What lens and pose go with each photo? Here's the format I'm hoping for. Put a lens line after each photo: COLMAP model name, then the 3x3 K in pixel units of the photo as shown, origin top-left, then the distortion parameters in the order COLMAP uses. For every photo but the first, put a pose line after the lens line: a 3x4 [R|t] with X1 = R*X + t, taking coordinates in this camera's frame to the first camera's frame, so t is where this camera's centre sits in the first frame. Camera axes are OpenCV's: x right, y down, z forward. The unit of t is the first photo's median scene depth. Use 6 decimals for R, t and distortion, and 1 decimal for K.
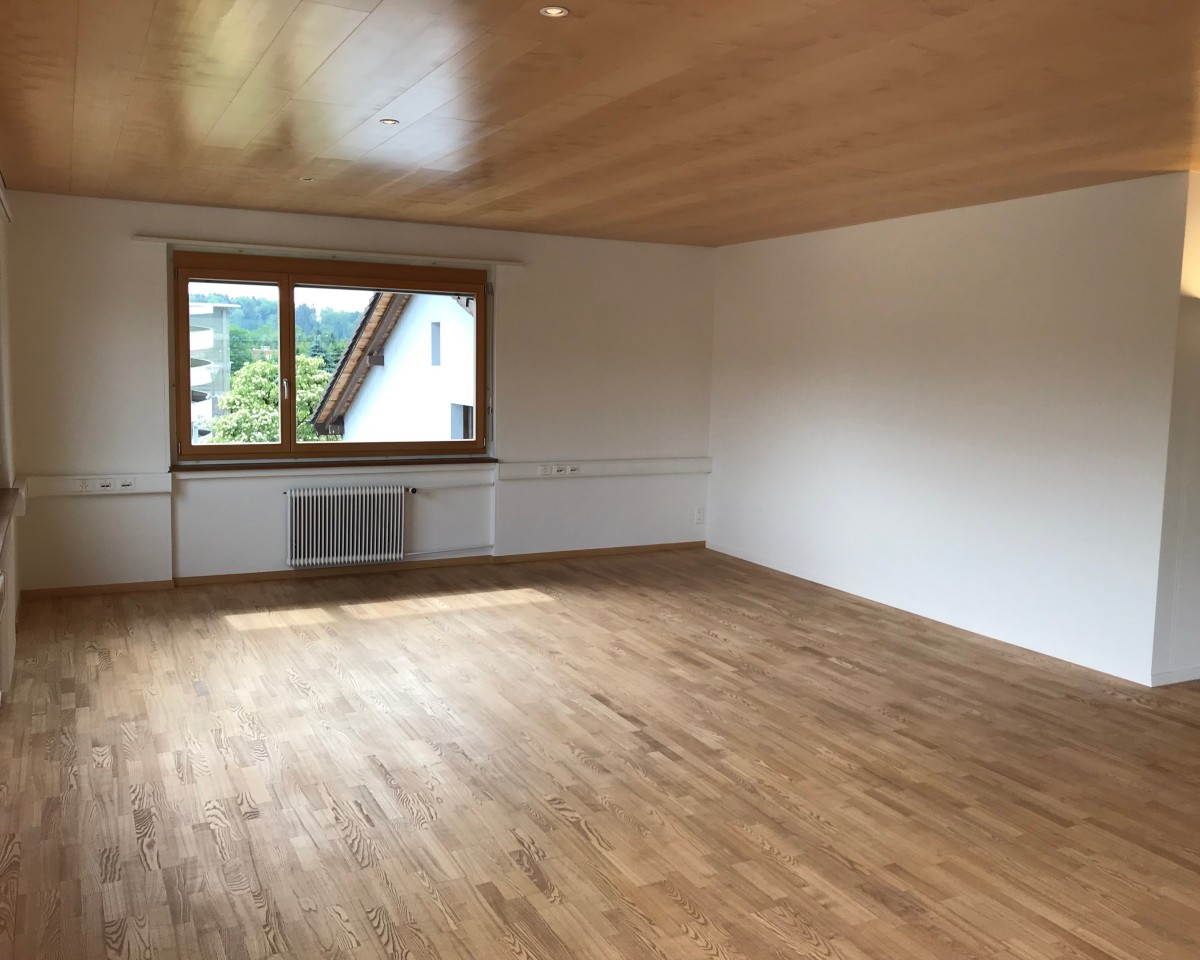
lens RADIAL K [[1052.5, 0, 600.0], [0, 1052.5, 480.0], [0, 0, 1]] dist [0.030956, -0.023625]
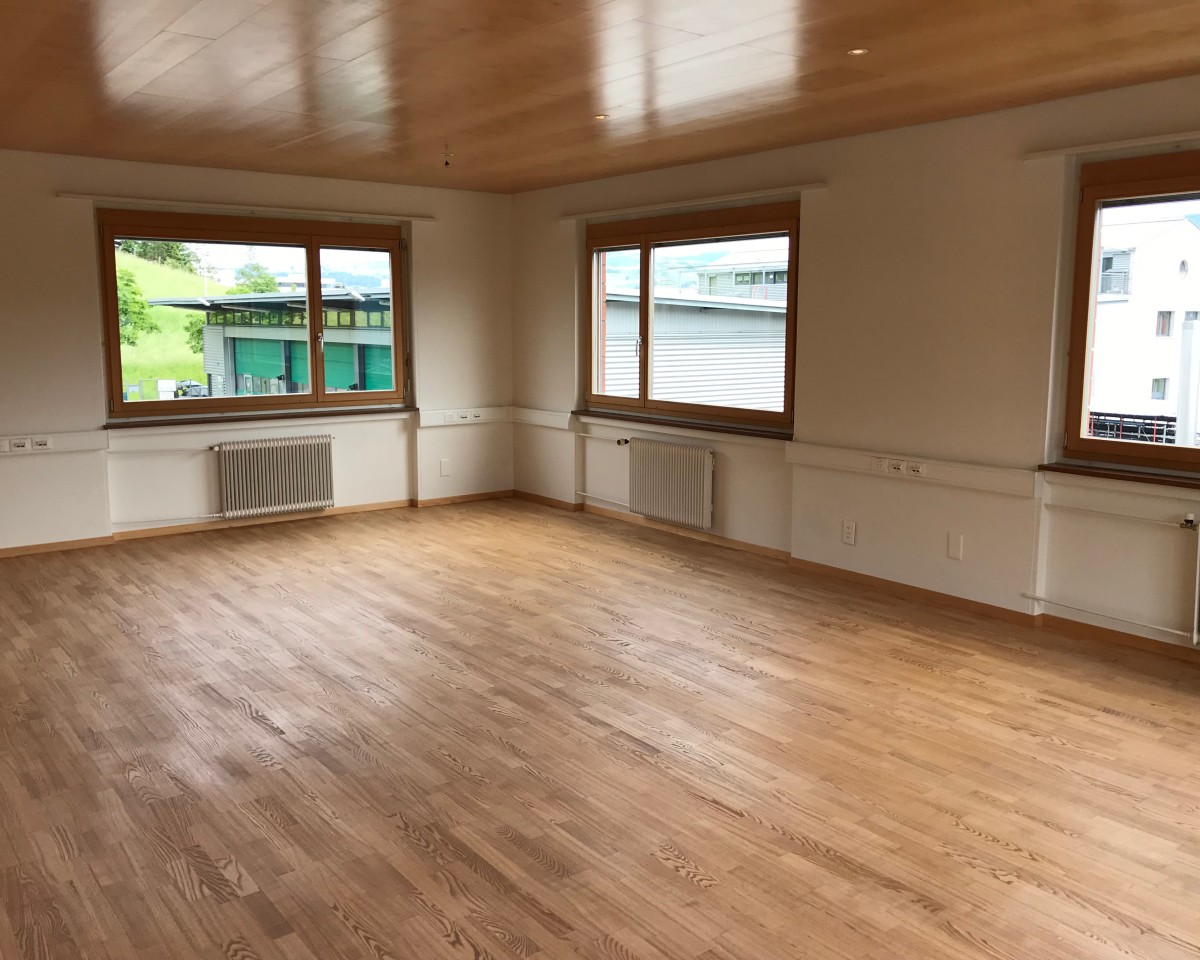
lens RADIAL K [[1052.5, 0, 600.0], [0, 1052.5, 480.0], [0, 0, 1]] dist [0.030956, -0.023625]
pose [[-0.983986, 0.005750, -0.178154, 0.193172], [-0.041883, 0.964038, 0.262445, -0.203500], [0.173257, 0.265704, -0.948358, 1.926554]]
